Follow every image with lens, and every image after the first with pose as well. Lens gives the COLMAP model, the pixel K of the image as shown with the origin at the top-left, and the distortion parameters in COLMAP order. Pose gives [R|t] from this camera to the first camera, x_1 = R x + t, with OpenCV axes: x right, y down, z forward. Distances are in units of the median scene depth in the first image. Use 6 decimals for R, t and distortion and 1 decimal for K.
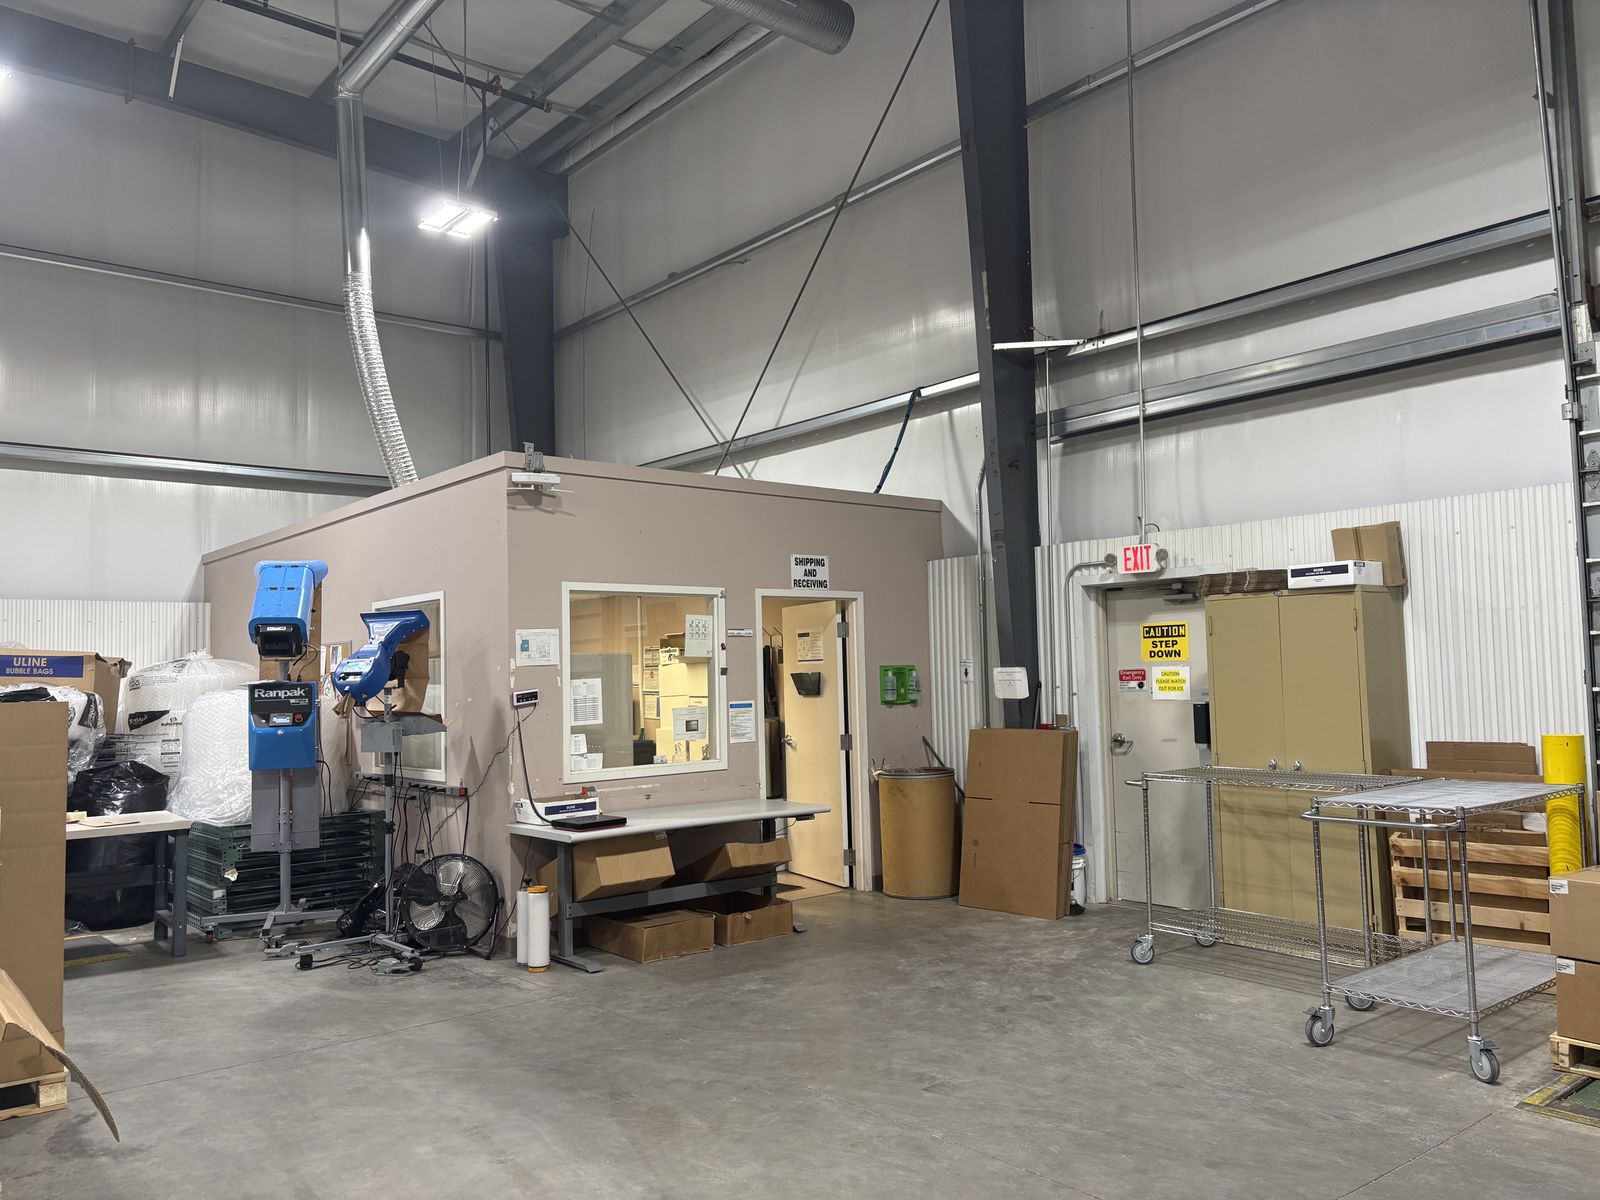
lens RADIAL K [[1206.5, 0, 802.7], [0, 1206.5, 600.7], [0, 0, 1]] dist [-0.006354, -0.016971]
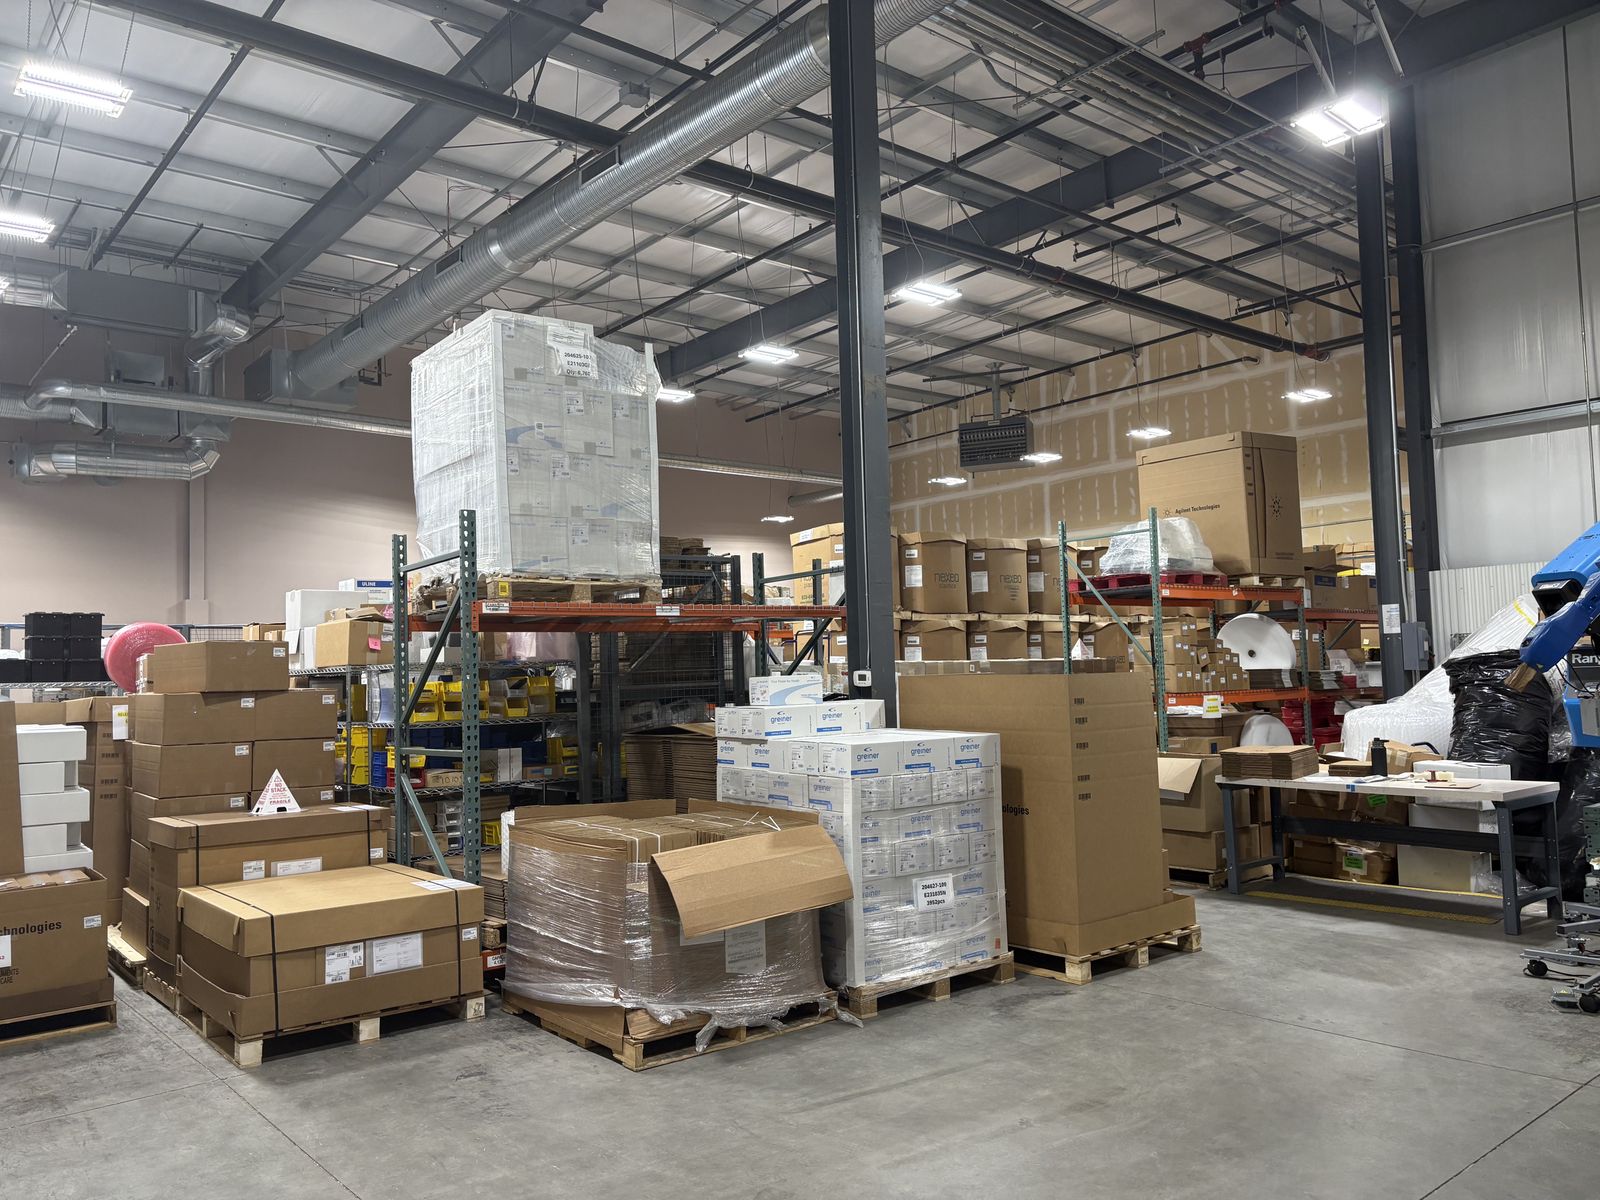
lens RADIAL K [[1206.5, 0, 802.5], [0, 1206.5, 599.8], [0, 0, 1]] dist [-0.006354, -0.016971]
pose [[0.000070, -0.027079, -0.999633, 0.771509], [0.089647, 0.995609, -0.026964, 0.004430], [0.995974, -0.089612, 0.002498, 0.755475]]
